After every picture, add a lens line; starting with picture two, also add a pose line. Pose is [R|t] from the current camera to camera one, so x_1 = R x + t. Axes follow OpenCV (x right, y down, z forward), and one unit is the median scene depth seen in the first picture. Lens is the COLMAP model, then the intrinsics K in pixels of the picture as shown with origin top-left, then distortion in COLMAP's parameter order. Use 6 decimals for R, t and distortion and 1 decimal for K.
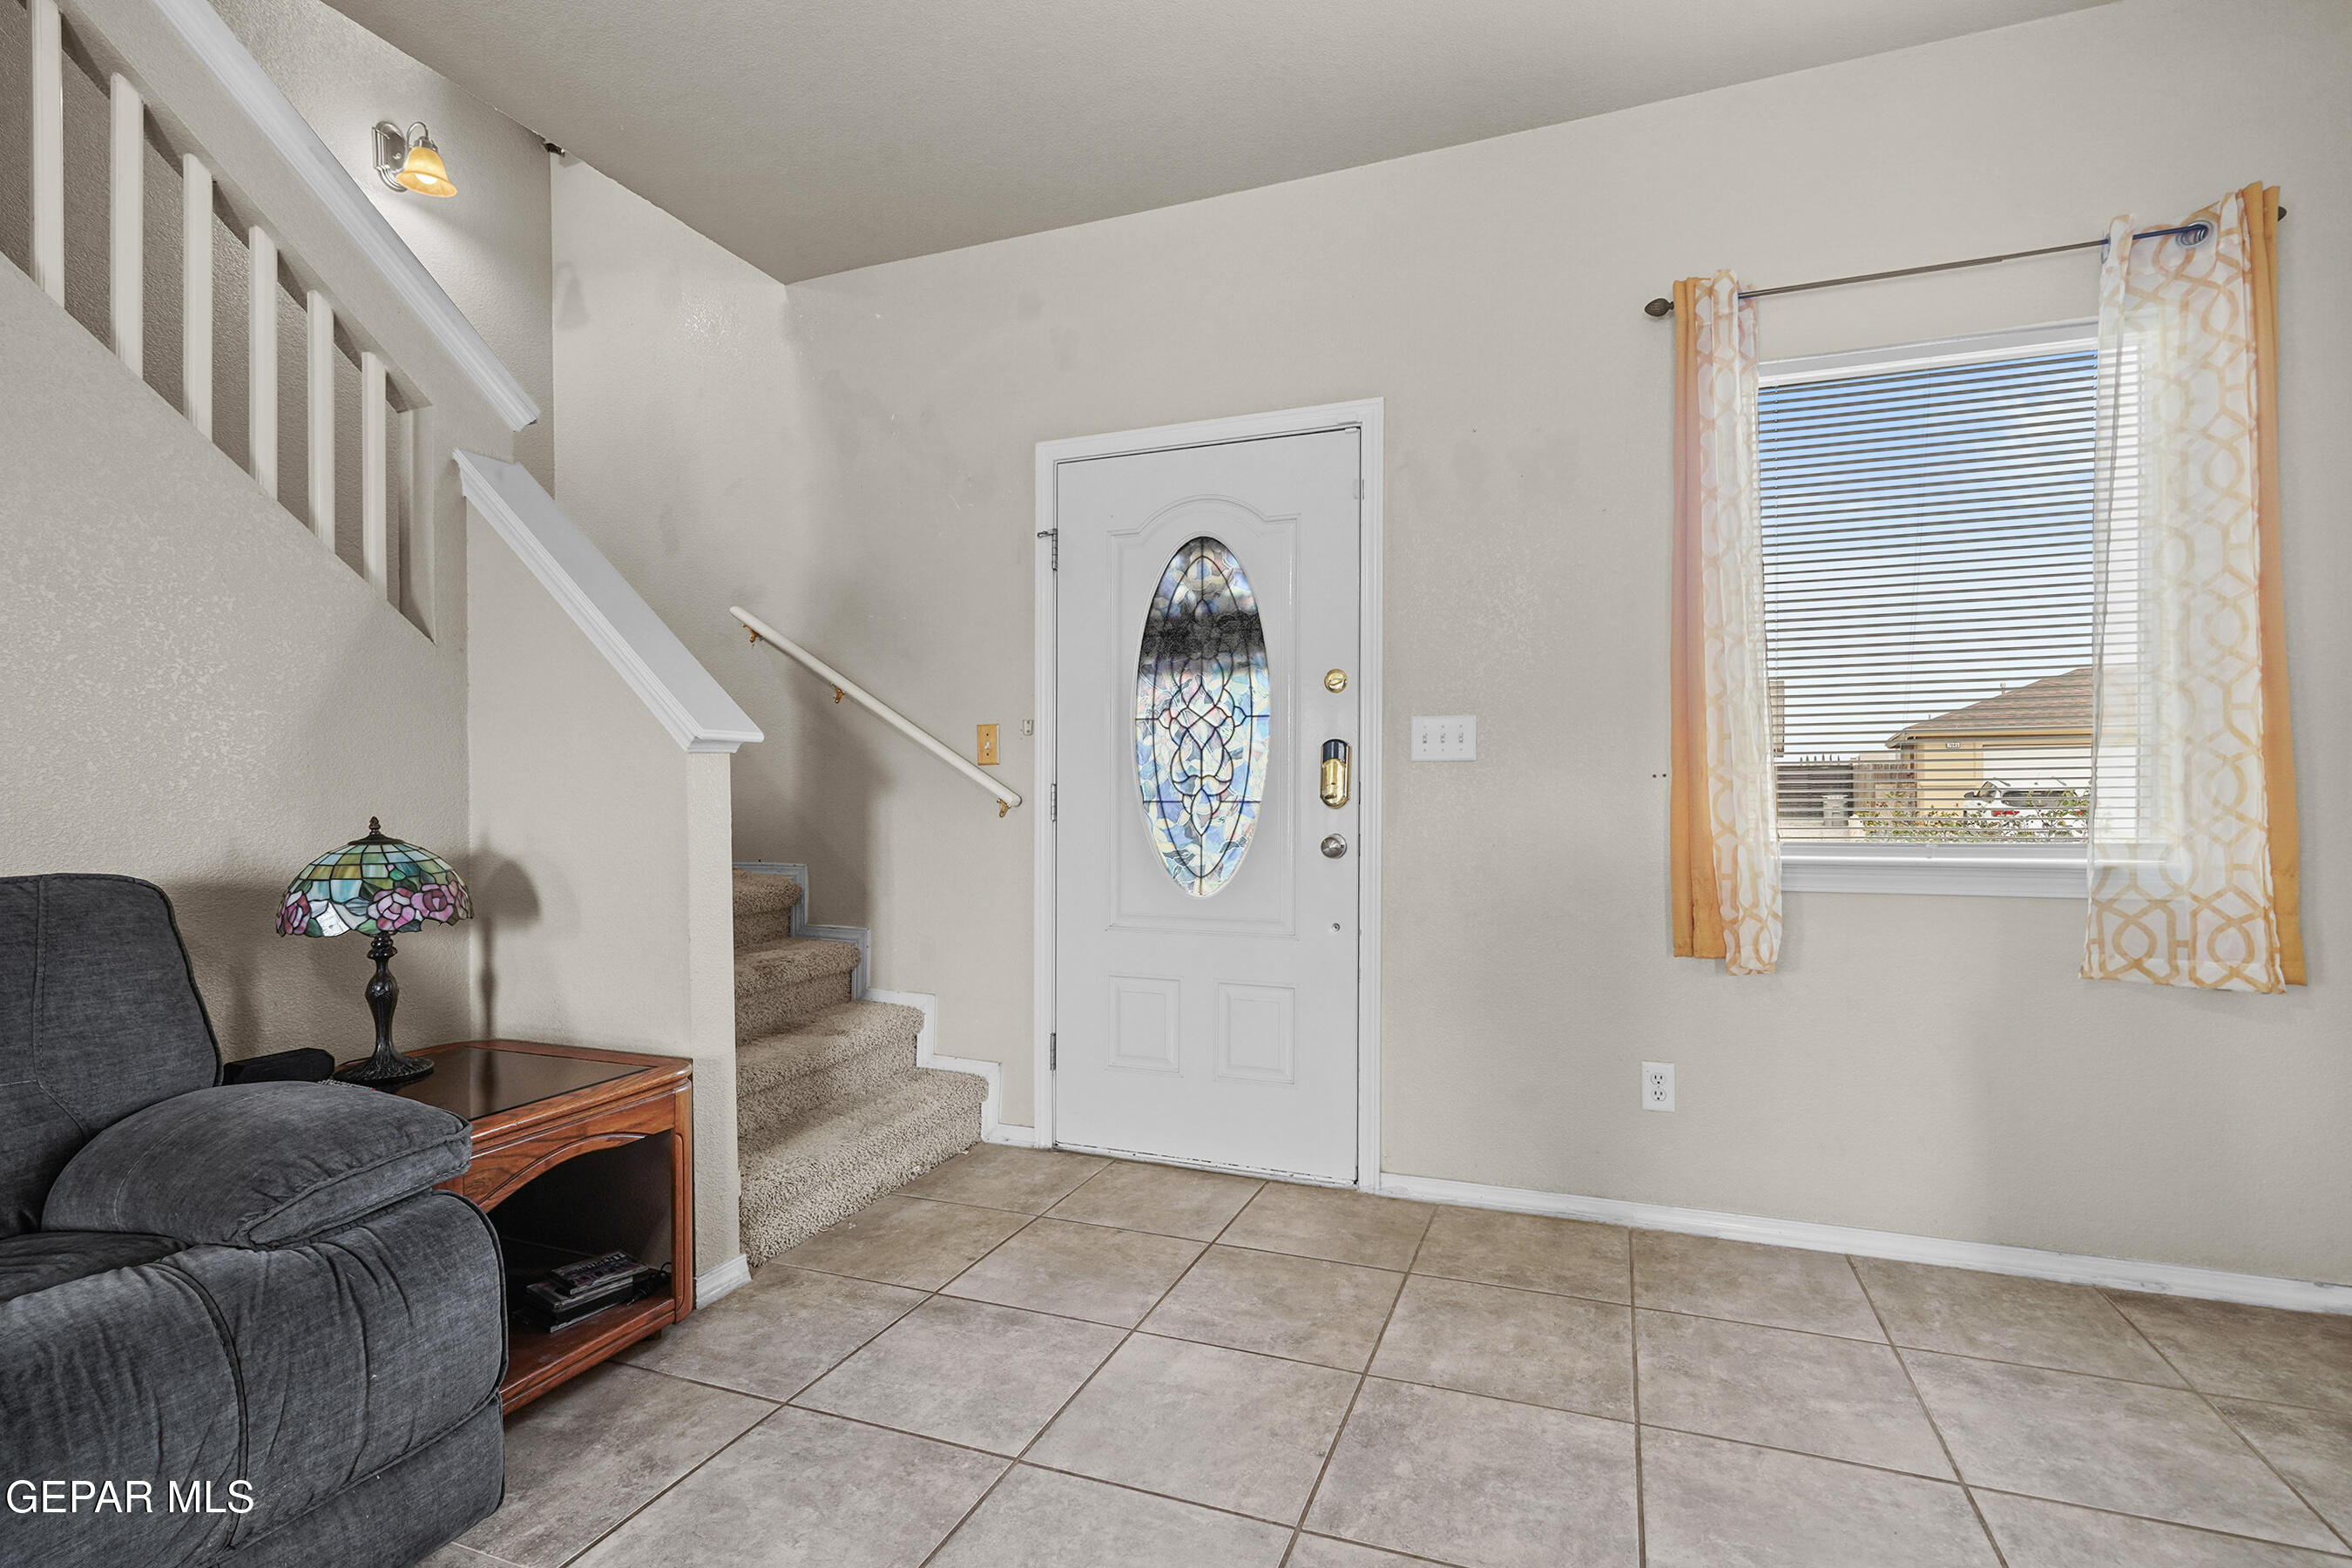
lens RADIAL K [[1118.8, 0, 1170.9], [0, 1118.8, 822.0], [0, 0, 1]] dist [-0.000967, 0.000154]
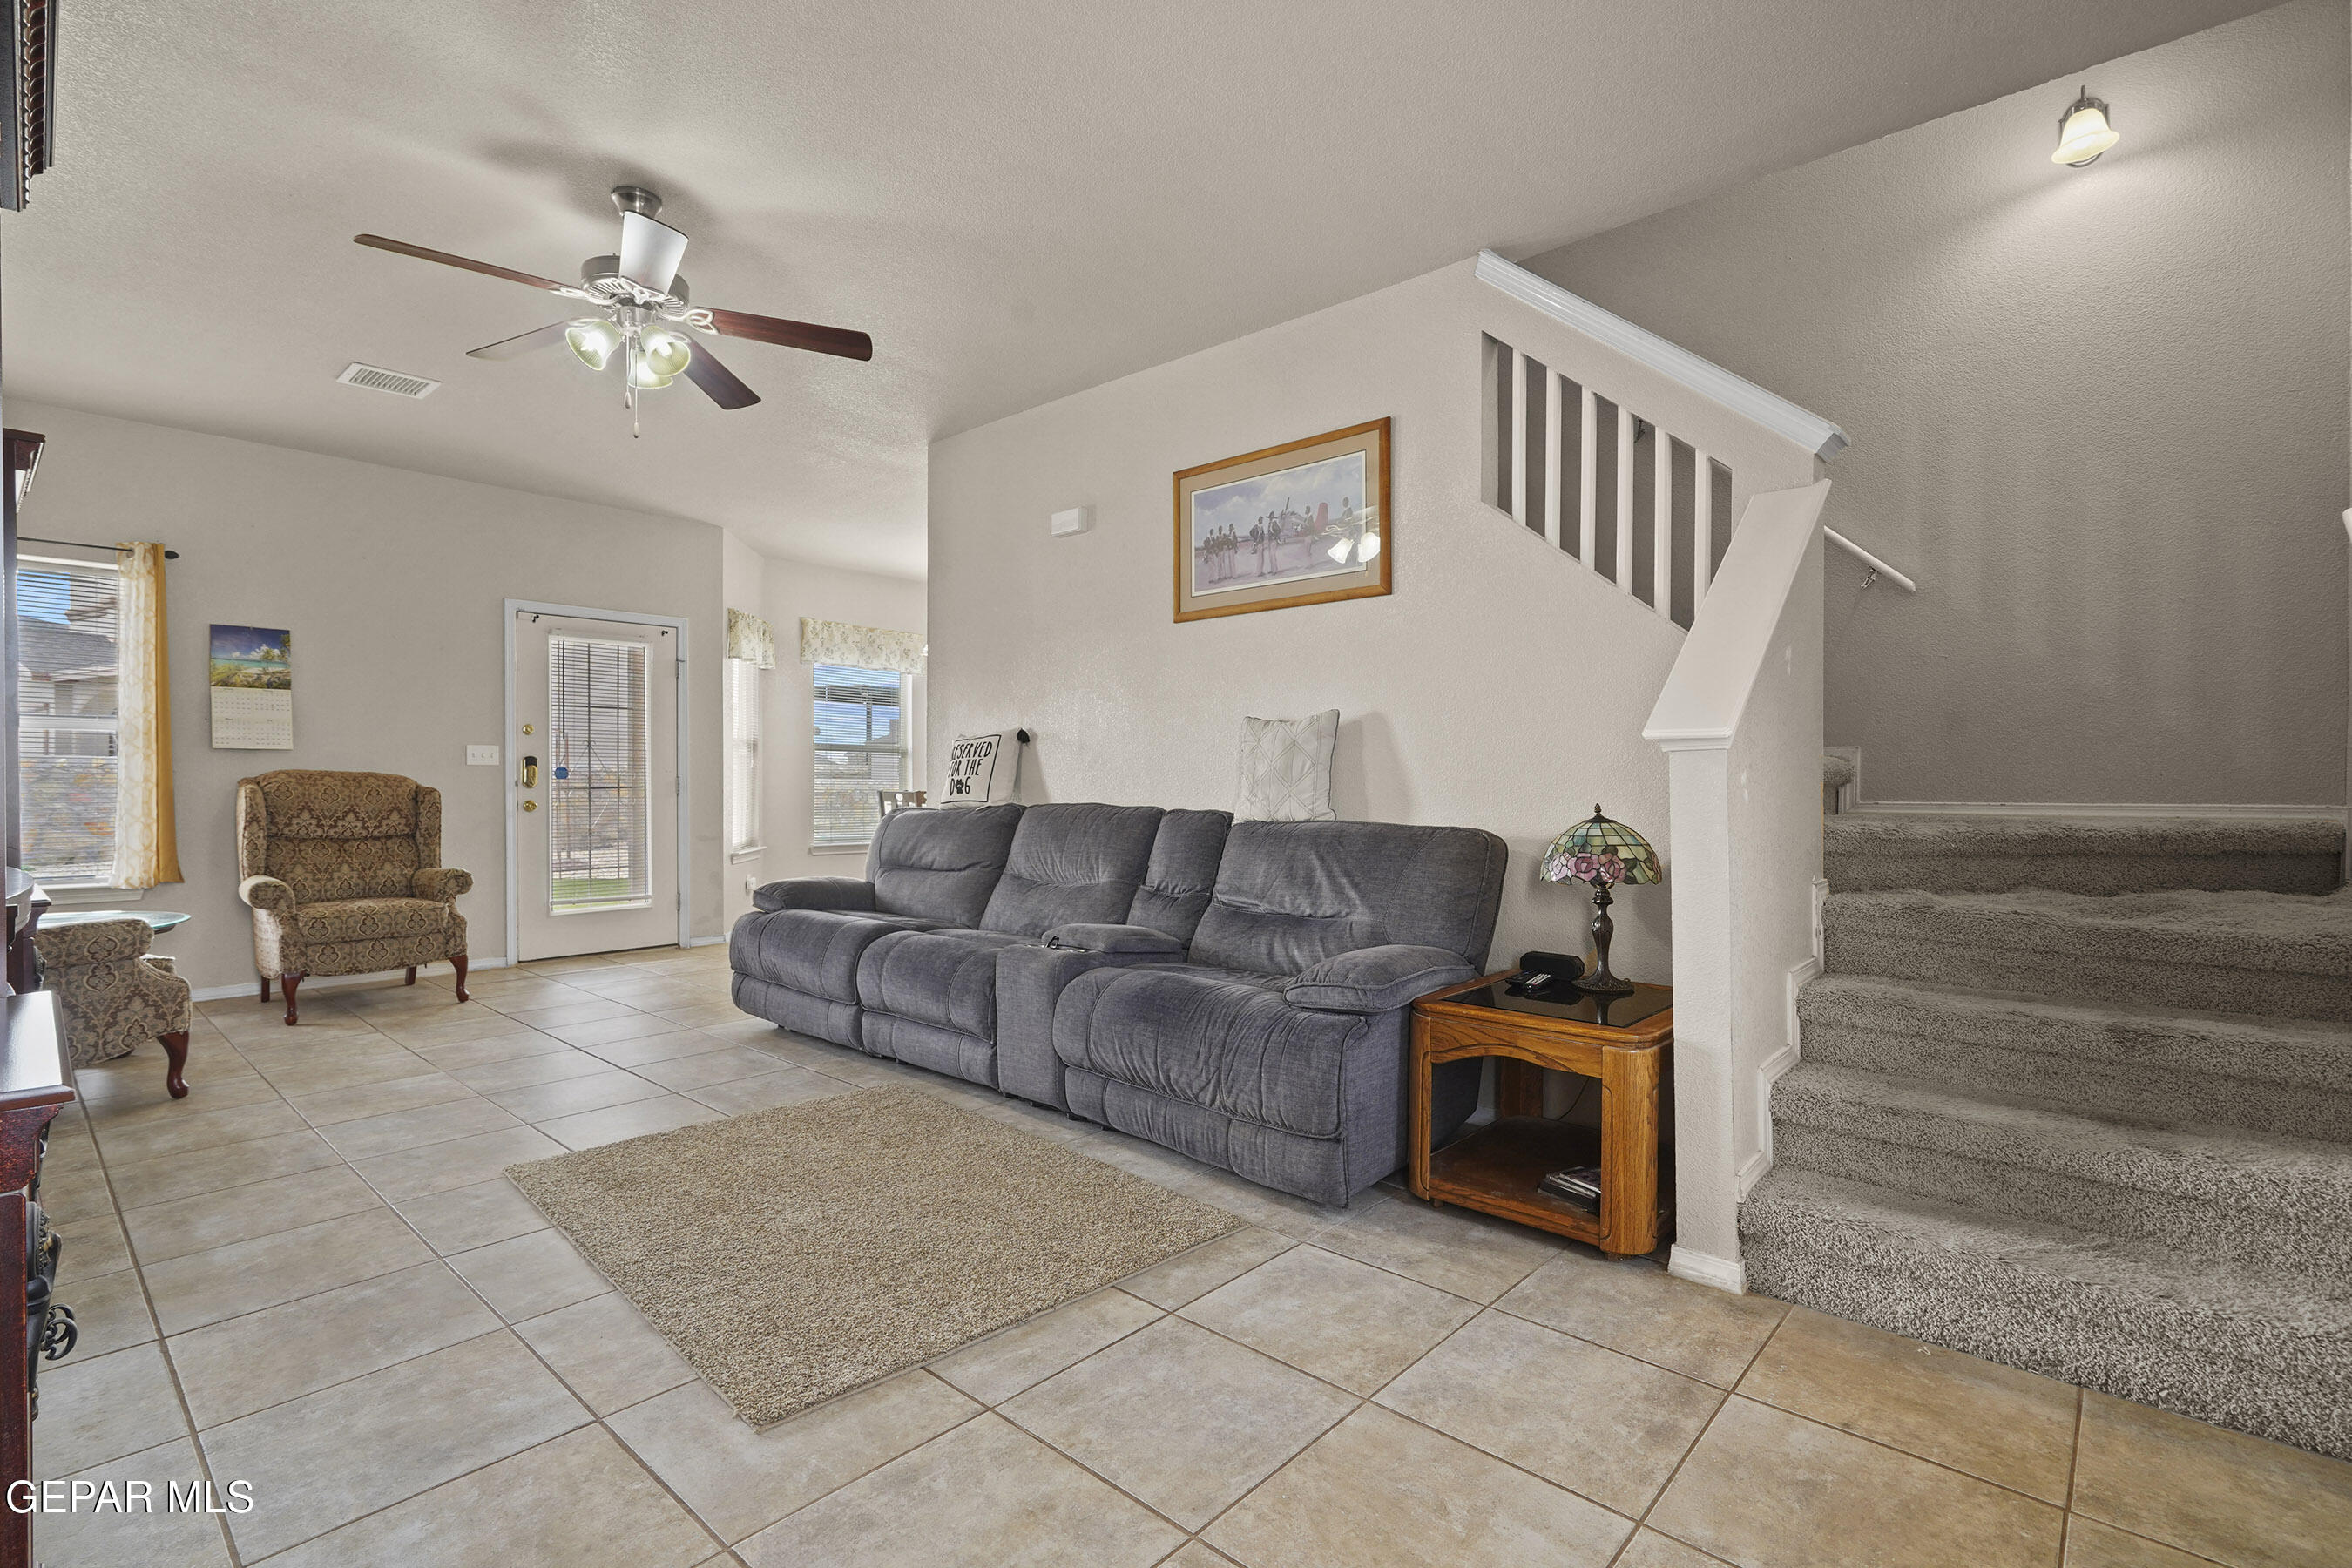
lens RADIAL K [[1086.6, 0, 1176.7], [0, 1086.6, 788.1], [0, 0, 1]] dist [0.000975, 0.000582]
pose [[-0.350028, 0.008391, -0.936702, 0.608570], [-0.027762, 0.999428, 0.019327, -0.028827], [0.936328, 0.032770, -0.349594, 0.779603]]
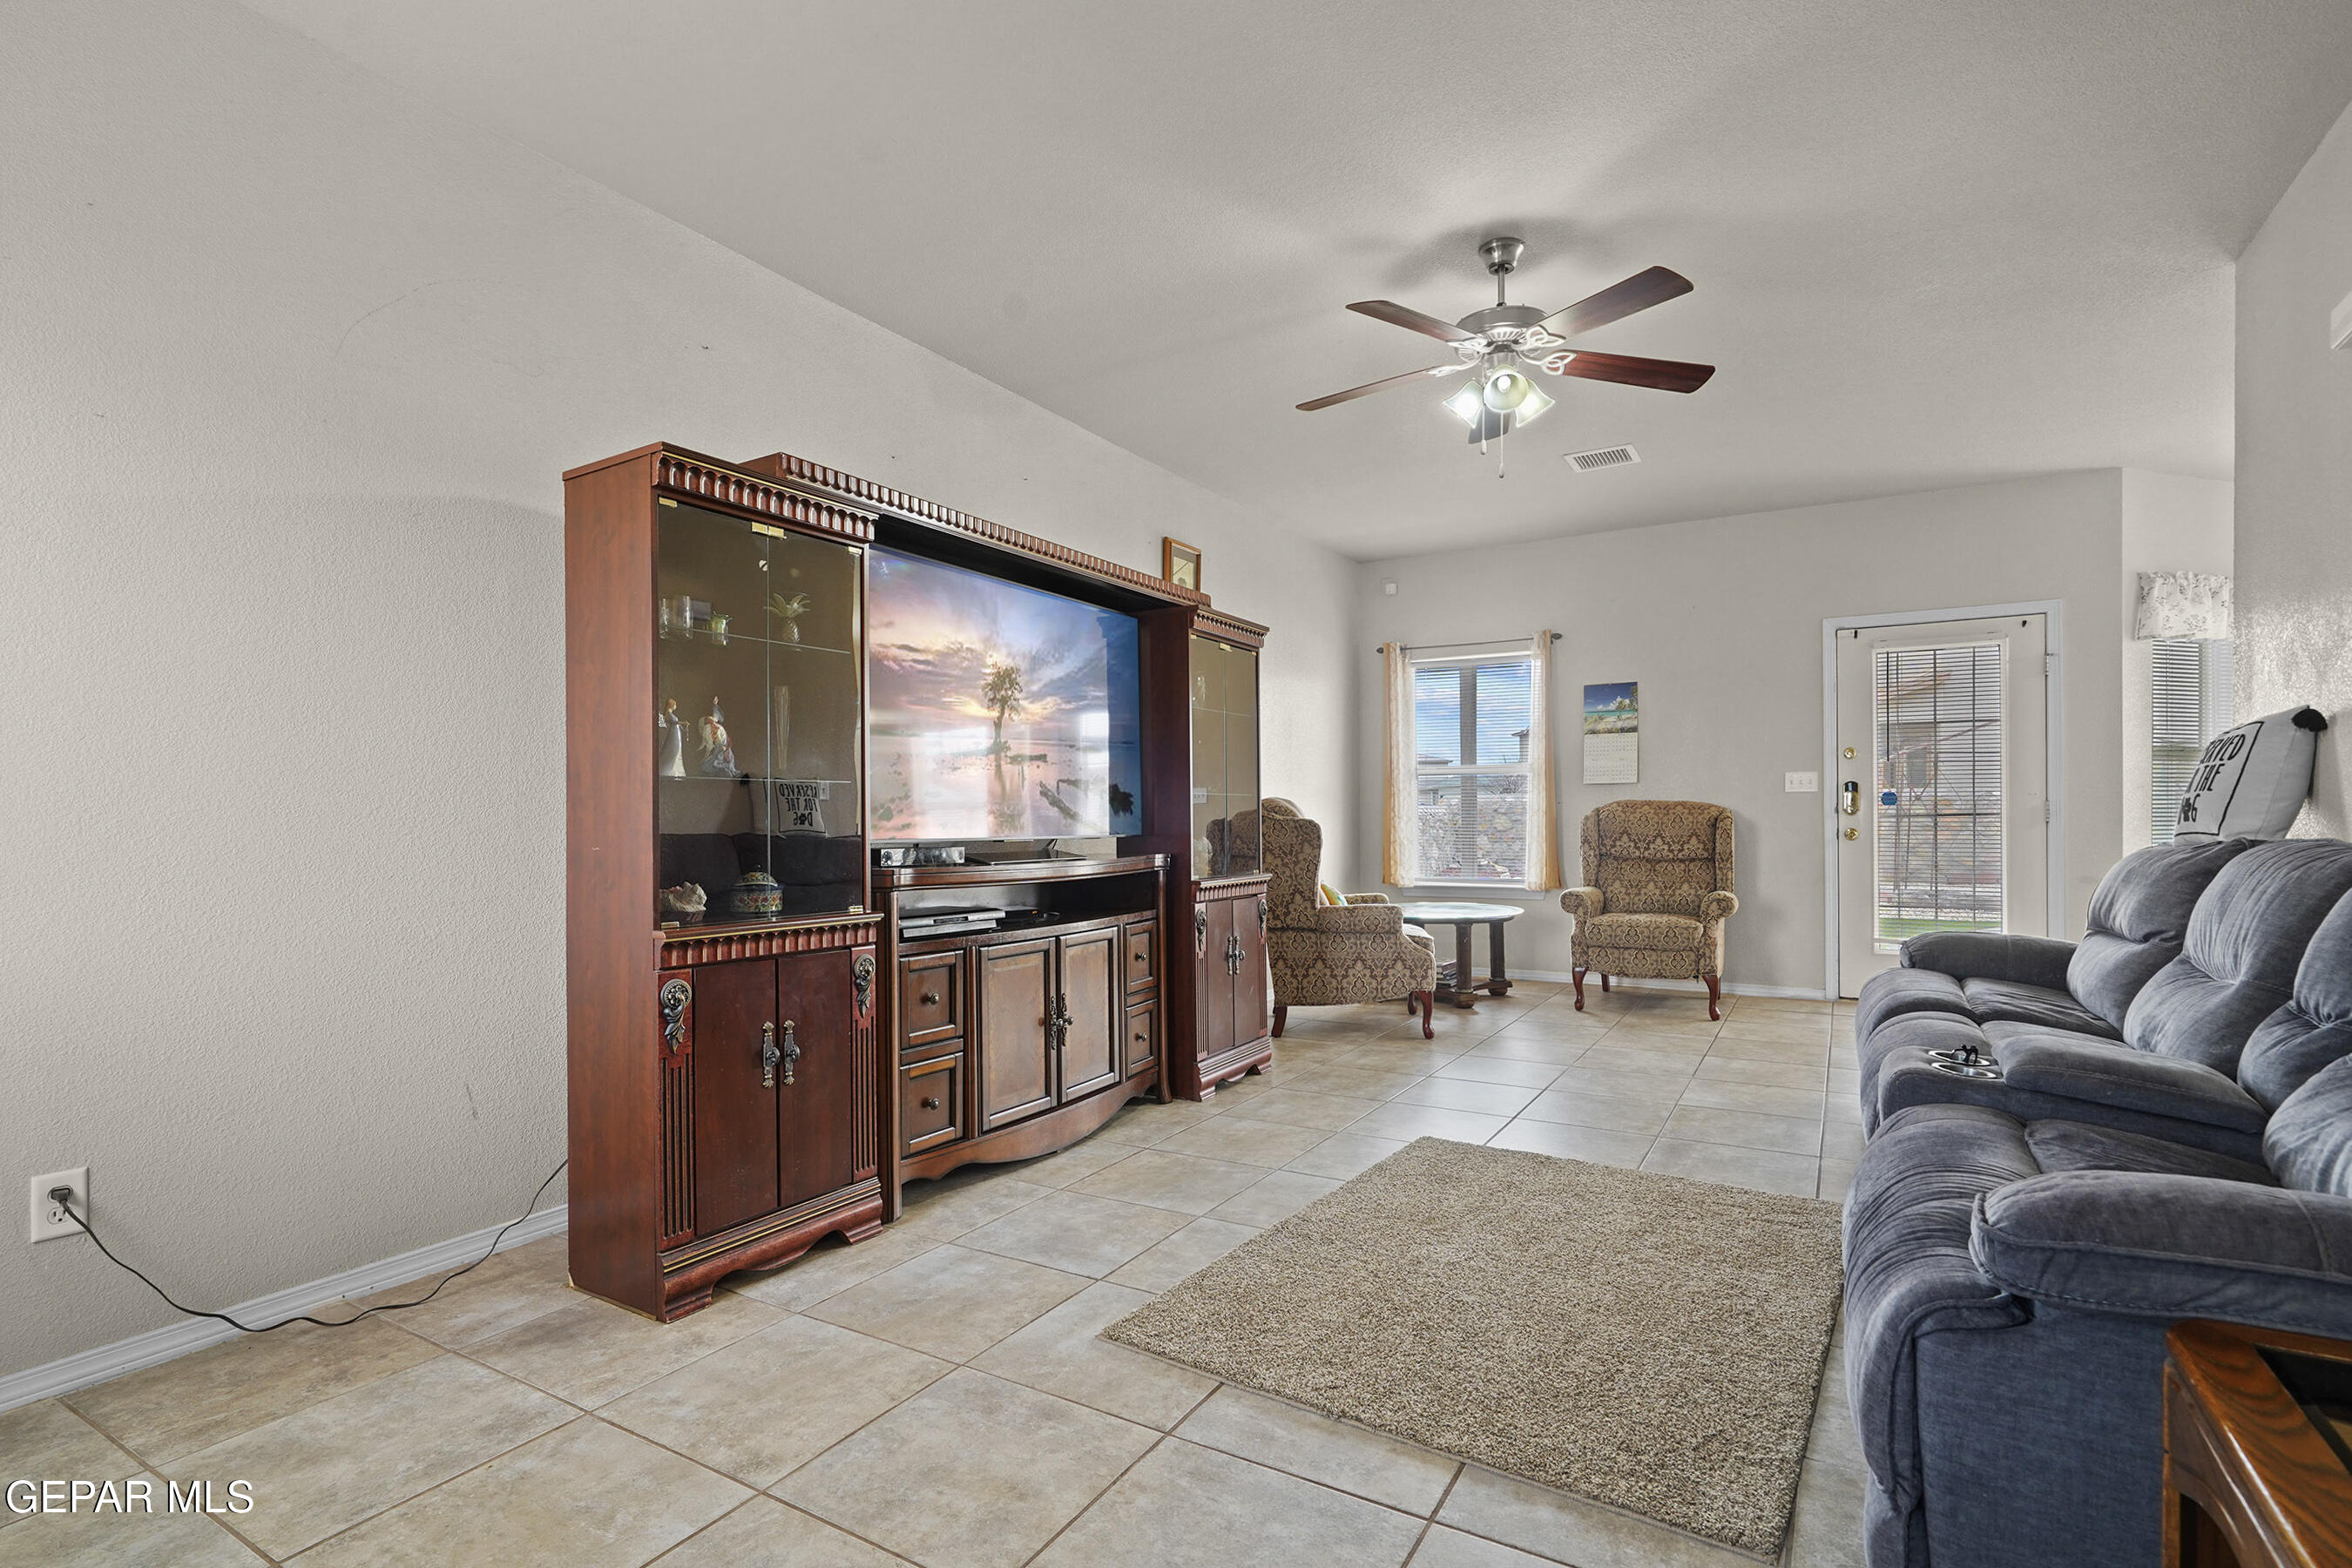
lens RADIAL K [[1118.8, 0, 1170.9], [0, 1118.8, 822.0], [0, 0, 1]] dist [-0.000967, 0.000154]
pose [[-0.986943, 0.008690, 0.160834, -0.104177], [0.014354, 0.999316, 0.034085, -0.028404], [-0.160428, 0.035949, -0.986393, 1.119414]]
